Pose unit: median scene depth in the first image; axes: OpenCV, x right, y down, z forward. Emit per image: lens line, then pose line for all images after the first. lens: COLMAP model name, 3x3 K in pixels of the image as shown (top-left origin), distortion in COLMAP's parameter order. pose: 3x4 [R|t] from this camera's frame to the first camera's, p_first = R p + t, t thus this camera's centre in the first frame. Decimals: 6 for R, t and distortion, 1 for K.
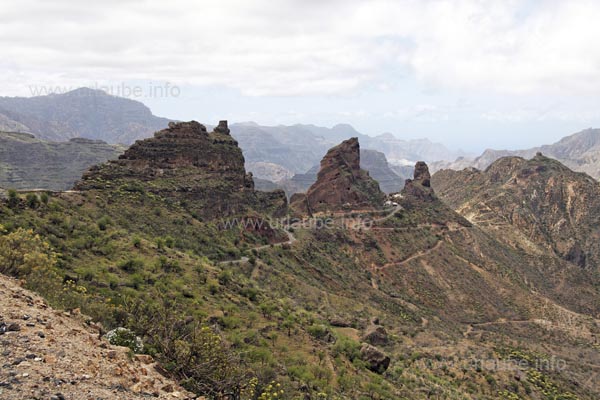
lens RADIAL K [[795.6, 0, 301.6], [0, 795.6, 198.5], [0, 0, 1]] dist [0.033038, 0.000000]
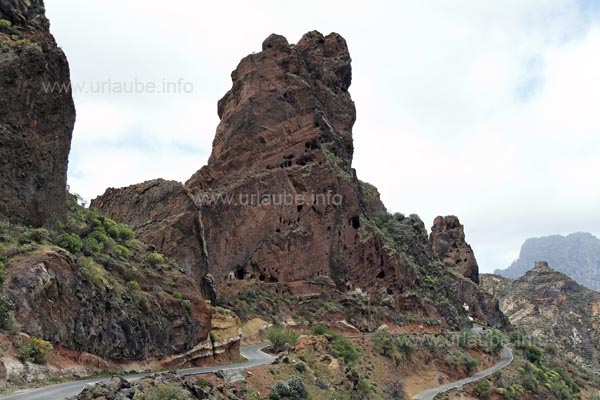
lens RADIAL K [[892.1, 0, 300.2], [0, 892.1, 198.9], [0, 0, 1]] dist [-0.008136, 0.000000]
pose [[0.965013, 0.027278, 0.260778, -0.015309], [0.028116, 0.978074, -0.206351, 0.027903], [-0.260689, 0.206463, 0.943088, 0.730890]]
